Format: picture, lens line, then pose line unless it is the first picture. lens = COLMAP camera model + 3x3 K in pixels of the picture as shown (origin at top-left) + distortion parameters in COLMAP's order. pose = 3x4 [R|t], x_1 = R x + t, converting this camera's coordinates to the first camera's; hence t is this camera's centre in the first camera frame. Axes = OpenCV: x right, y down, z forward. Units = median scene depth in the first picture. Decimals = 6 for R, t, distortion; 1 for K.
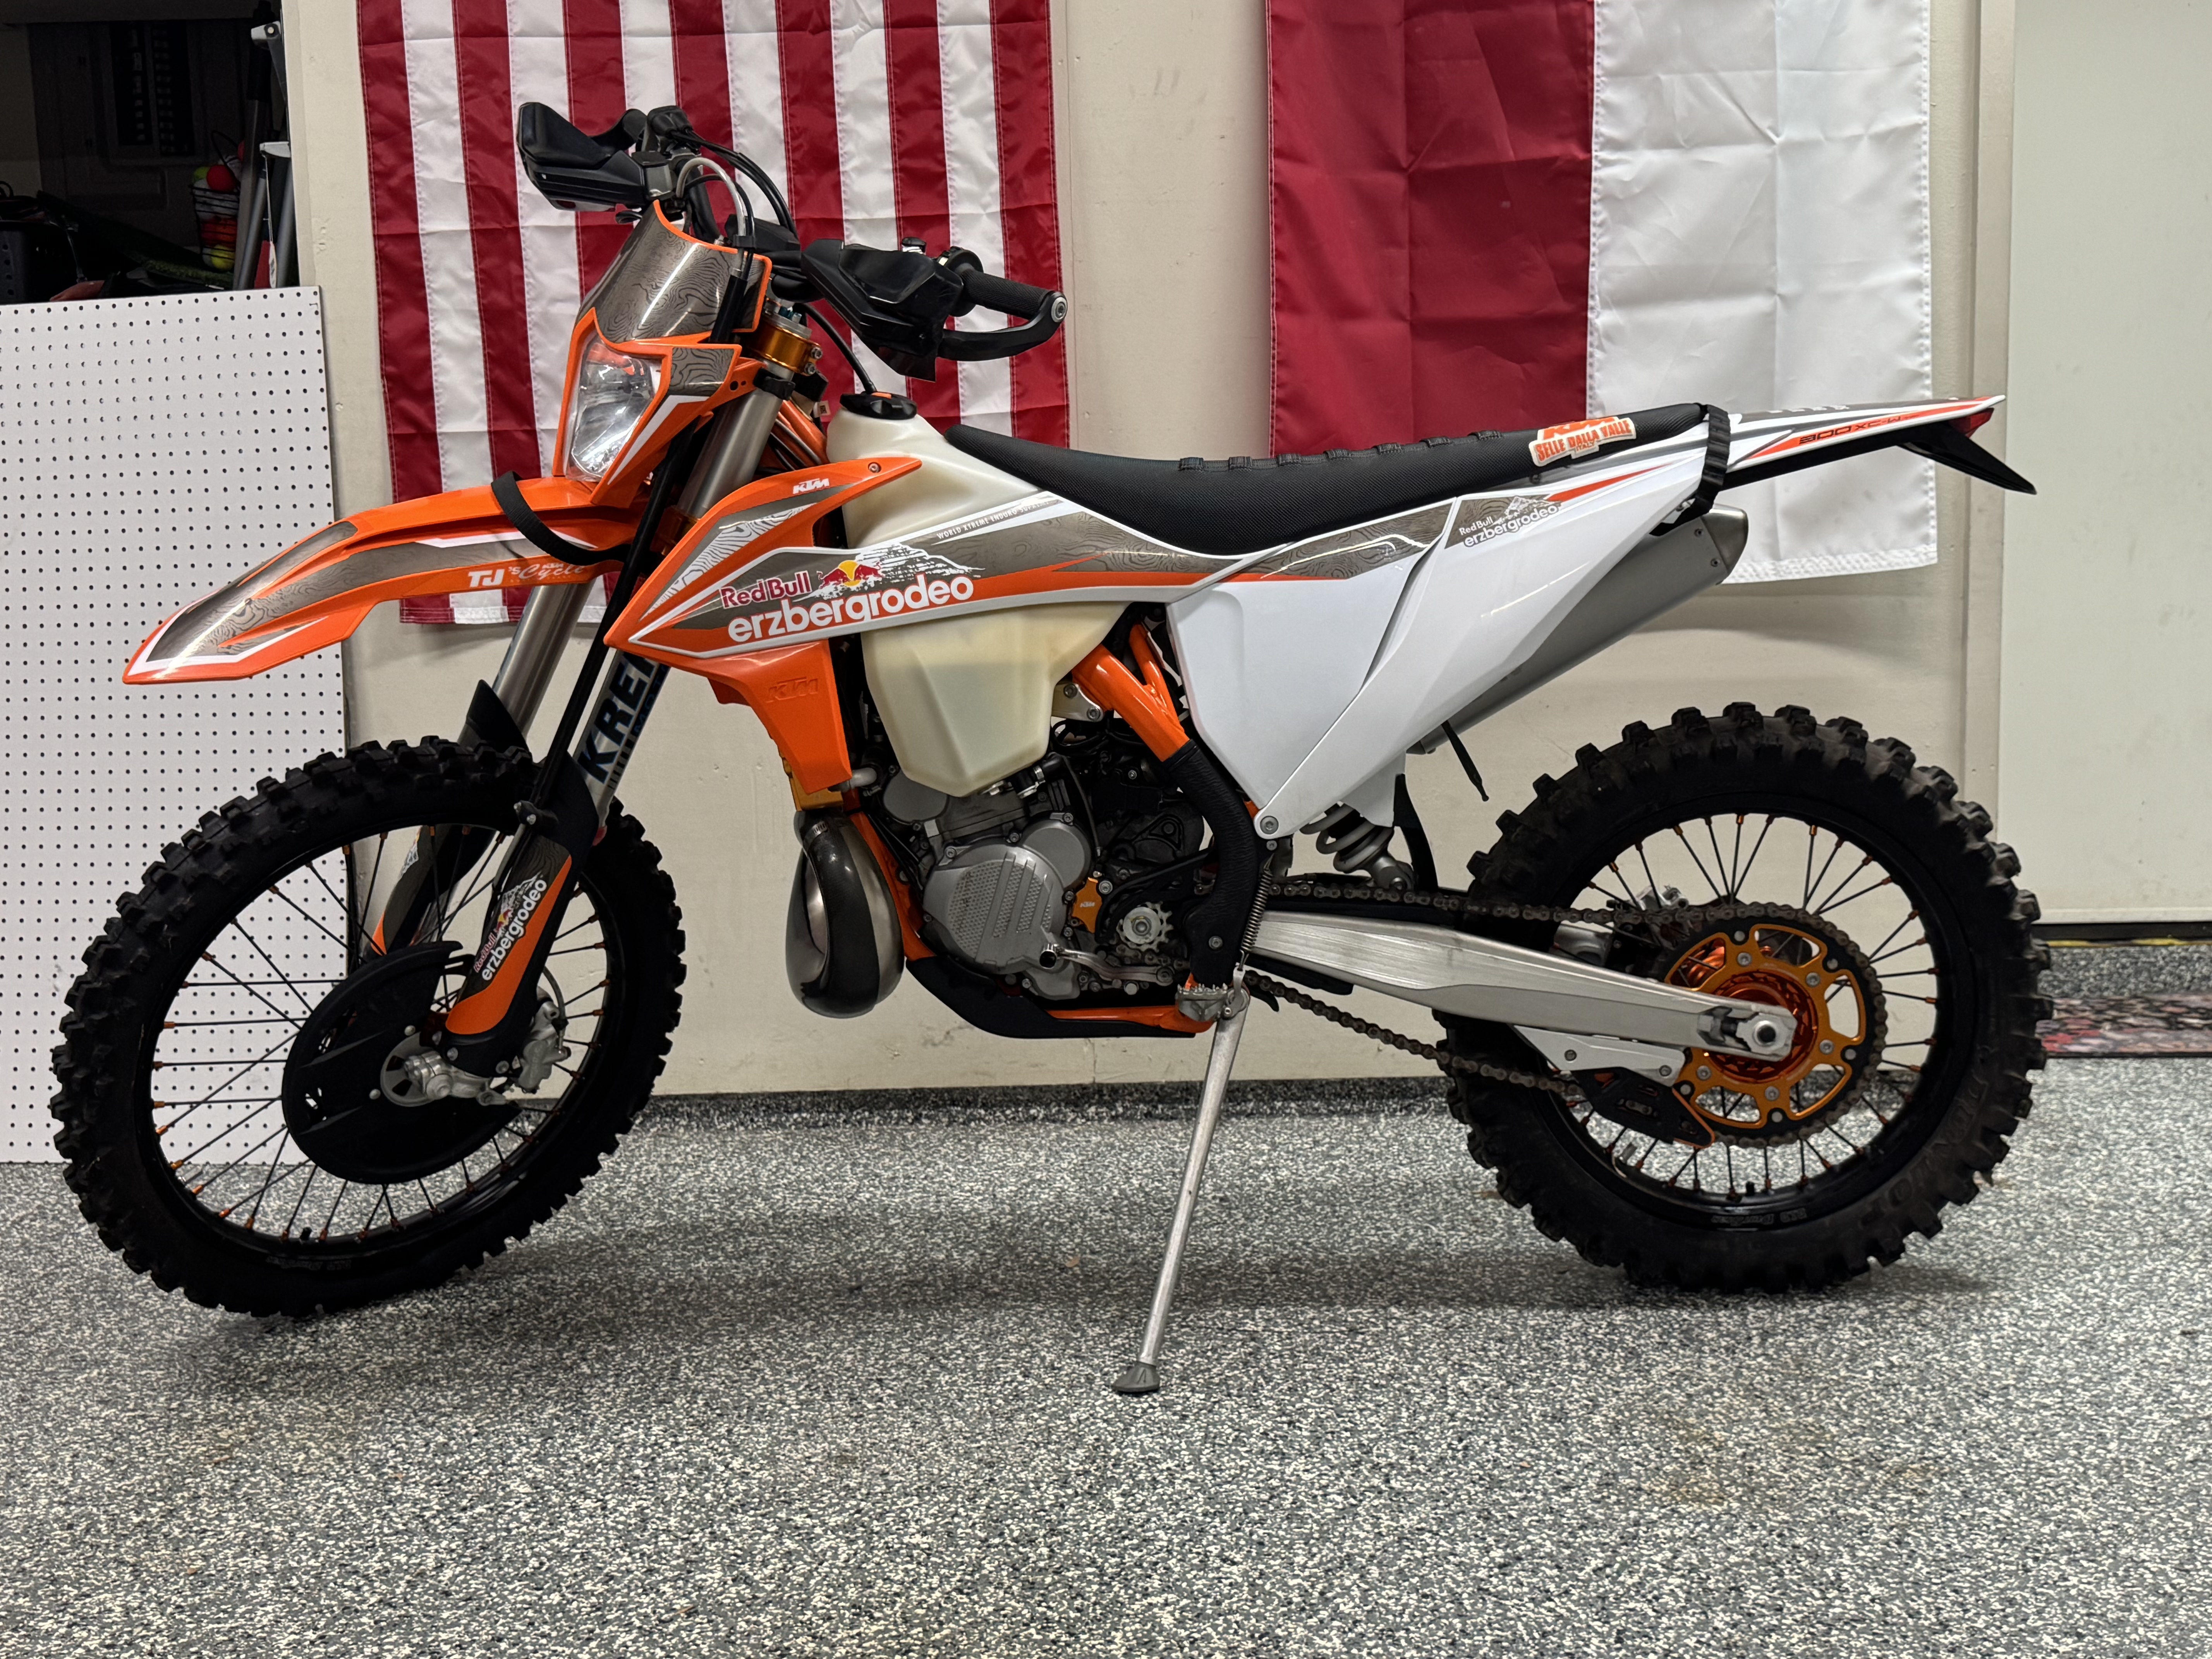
lens RADIAL K [[2426.5, 0, 1091.8], [0, 2426.5, 812.7], [0, 0, 1]] dist [0.077349, 0.000000]
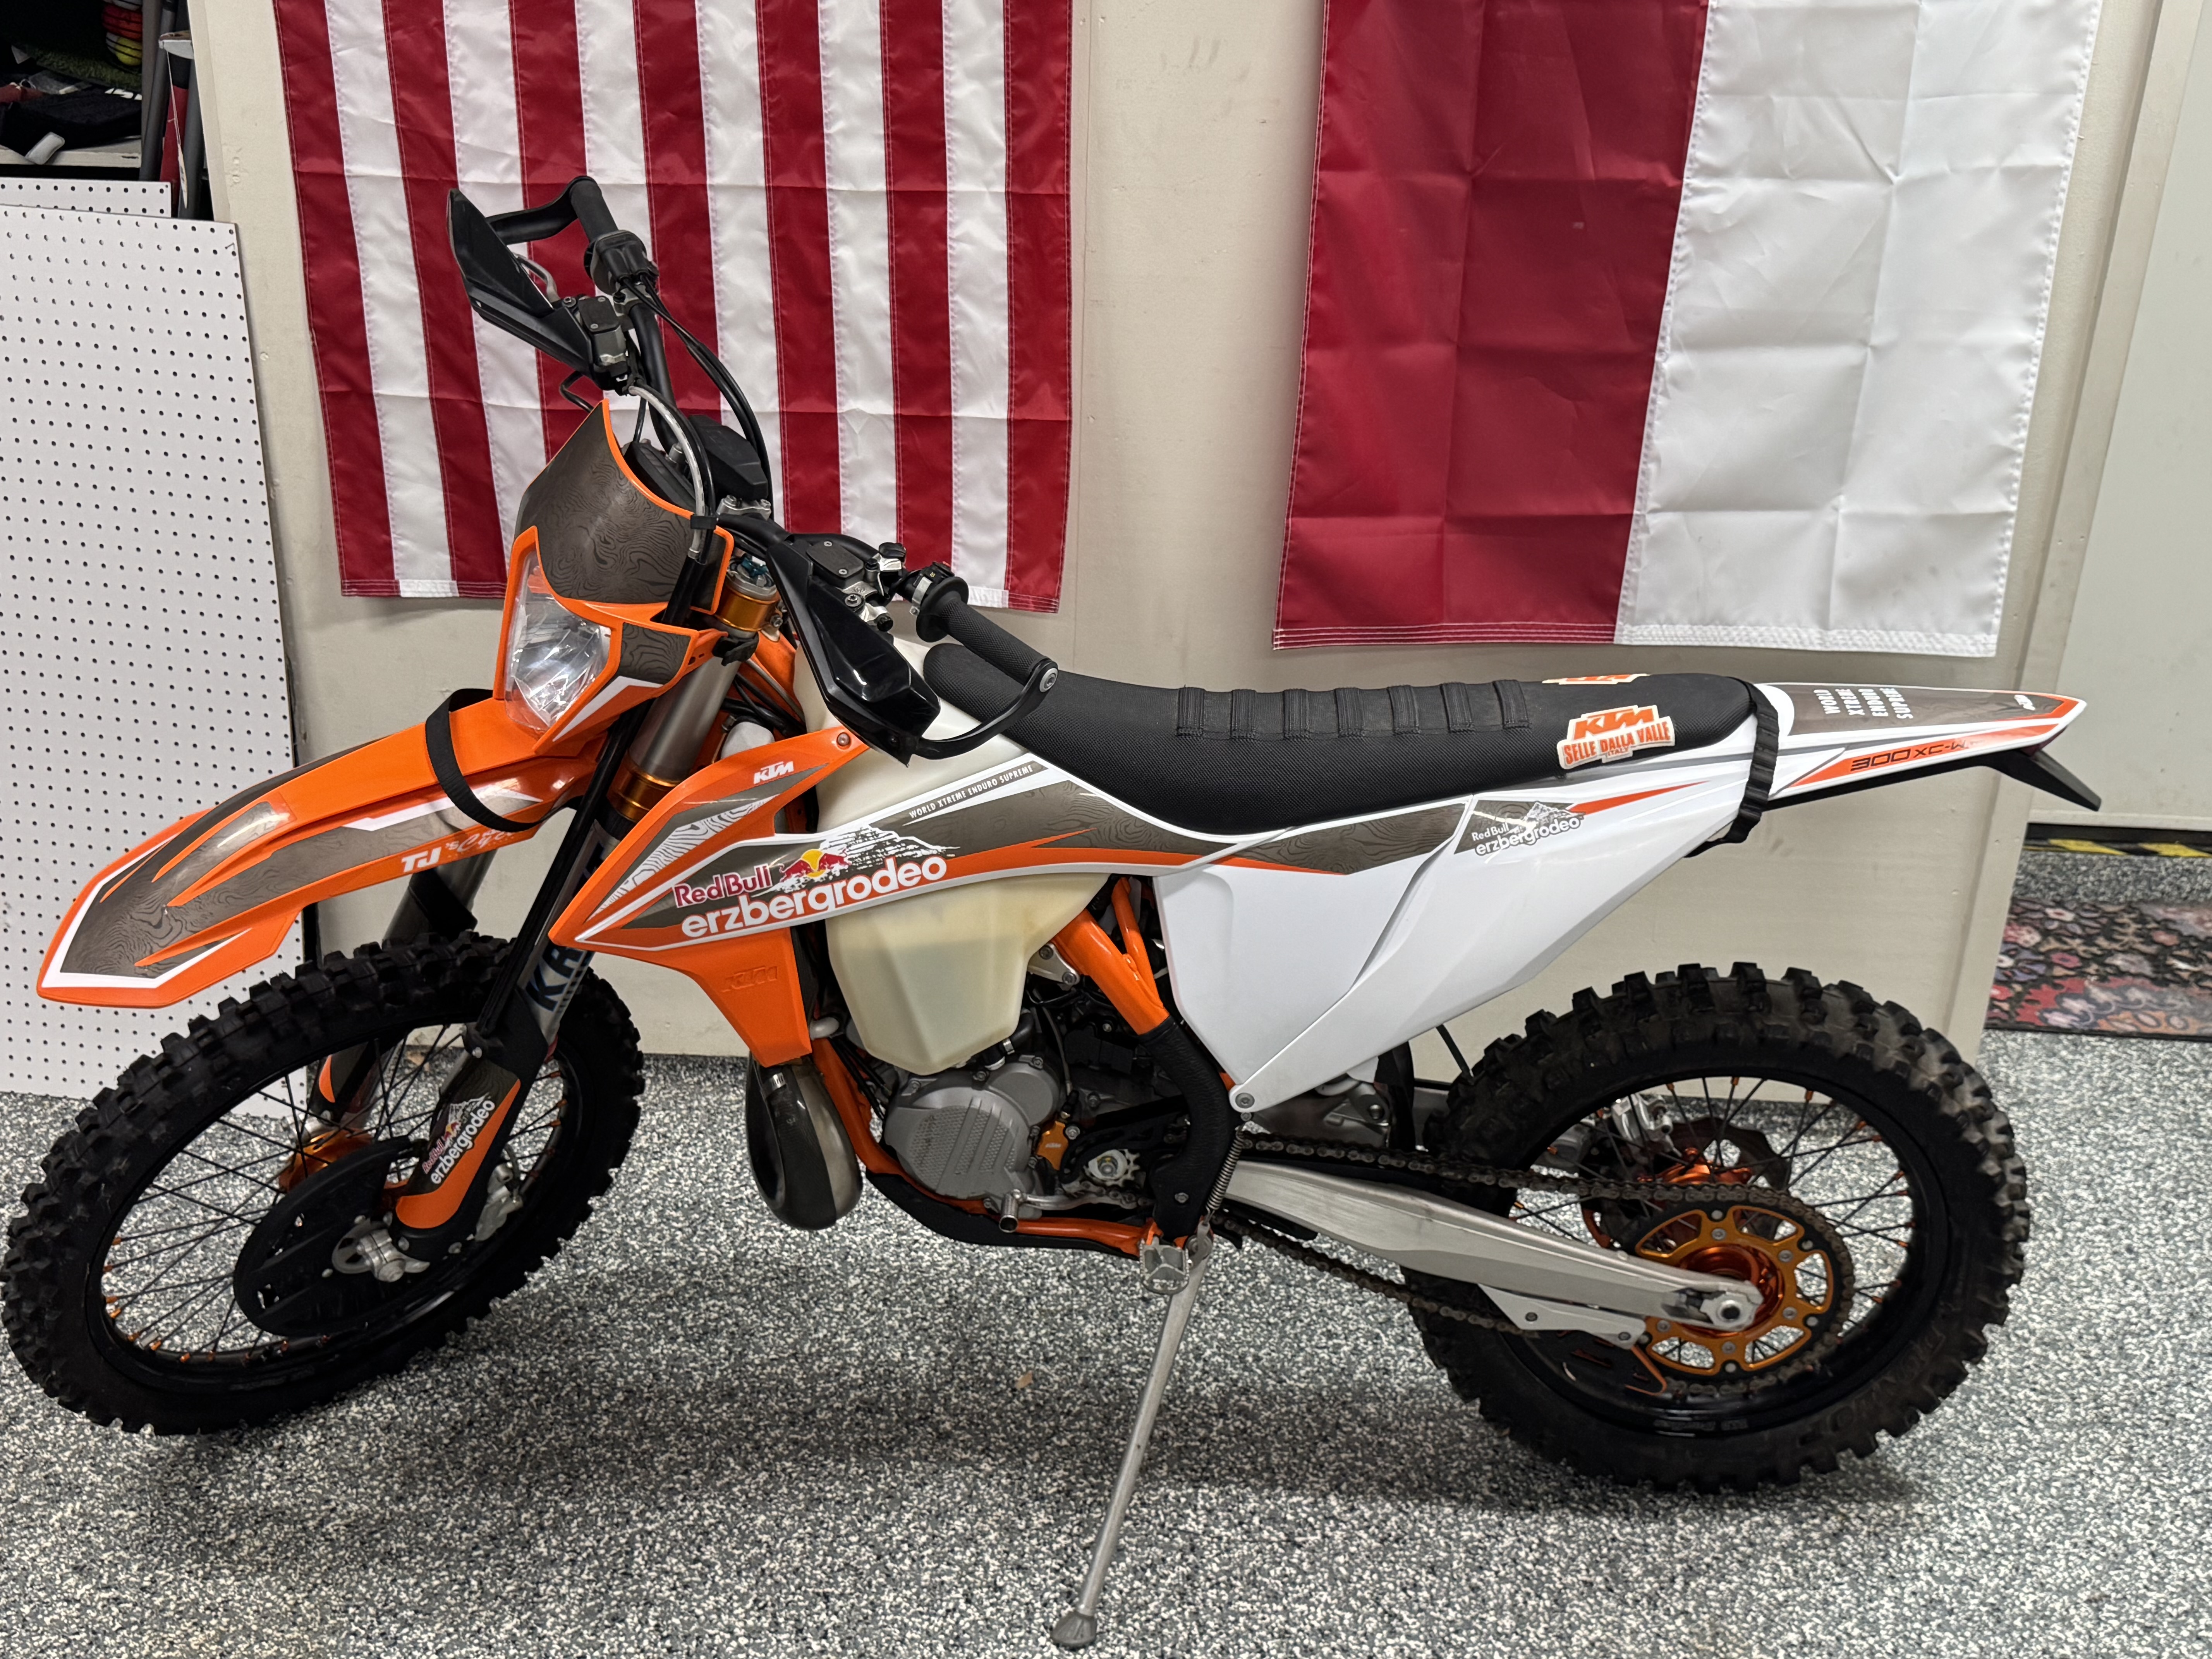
lens RADIAL K [[2426.5, 0, 1089.9], [0, 2426.5, 828.4], [0, 0, 1]] dist [0.077349, 0.000000]
pose [[0.998437, 0.055244, 0.008471, -0.002313], [-0.055094, 0.947345, 0.315440, -0.379766], [0.009401, -0.315414, 0.948908, 0.113133]]
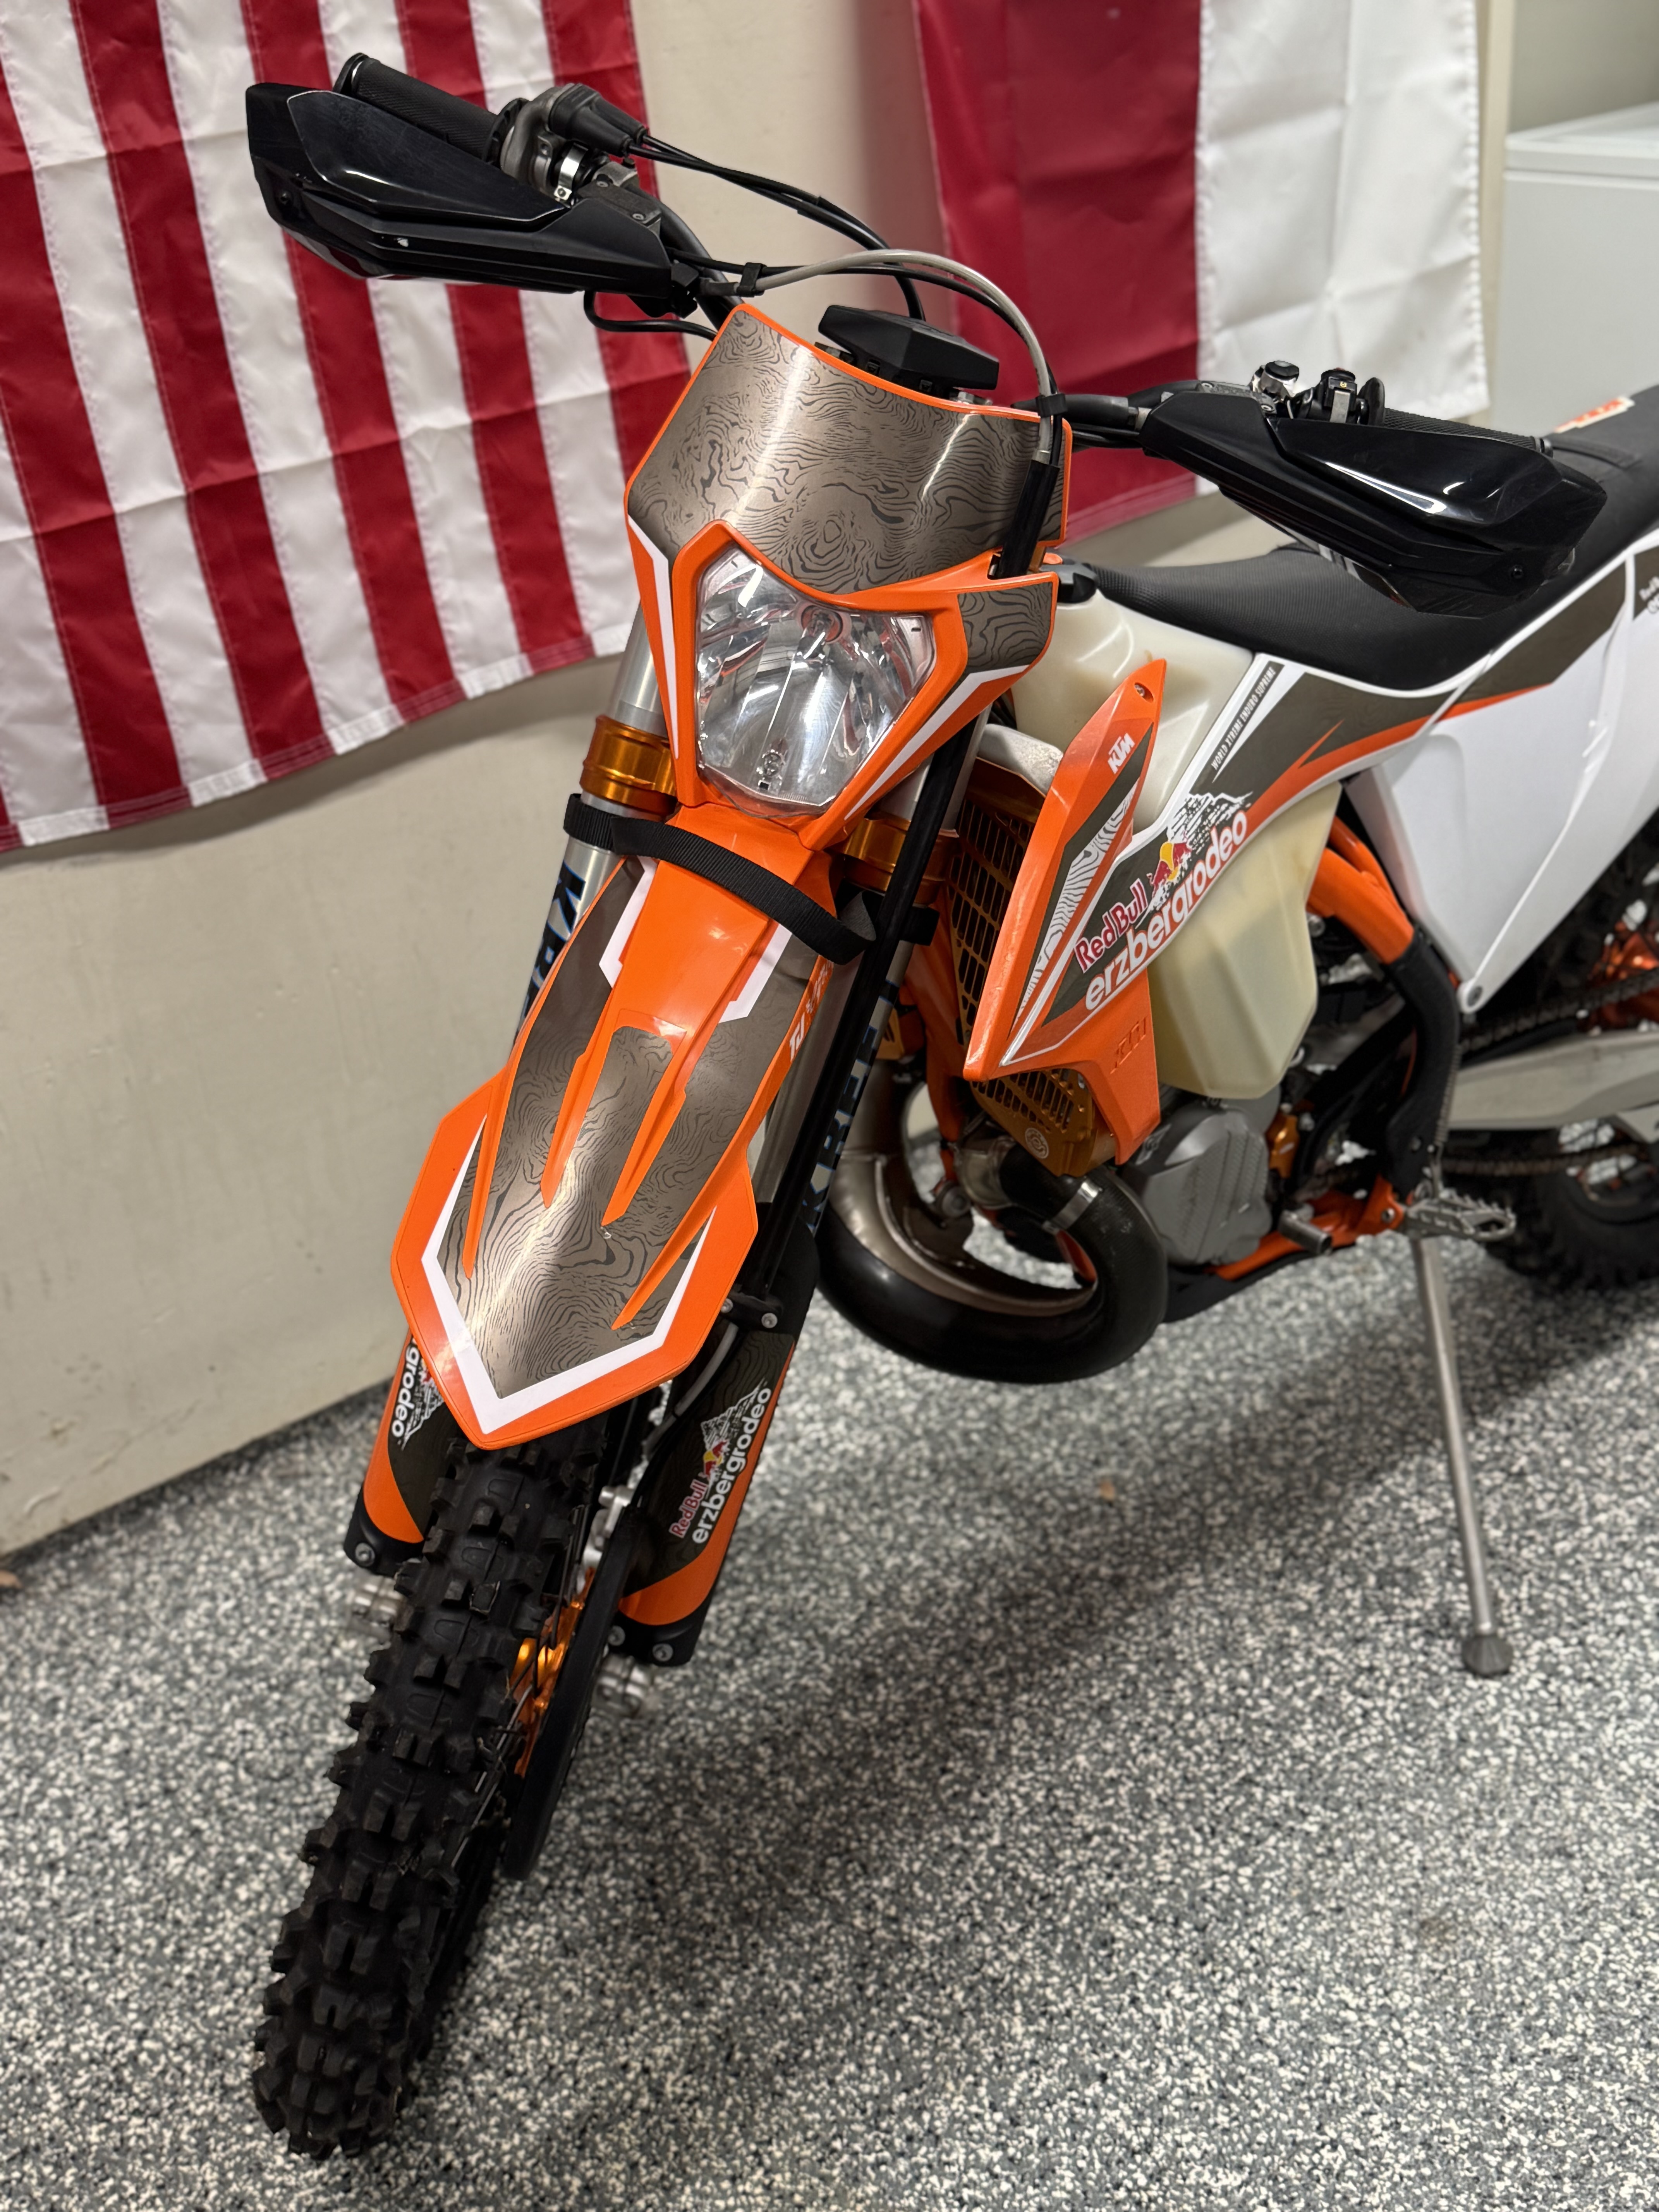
lens RADIAL K [[2426.5, 0, 849.4], [0, 2426.5, 1124.0], [0, 0, 1]] dist [0.077349, 0.000000]
pose [[0.765671, -0.329781, 0.552261, -0.537258], [0.123595, 0.918001, 0.376827, -0.280995], [-0.631246, -0.220269, 0.743646, 0.482488]]
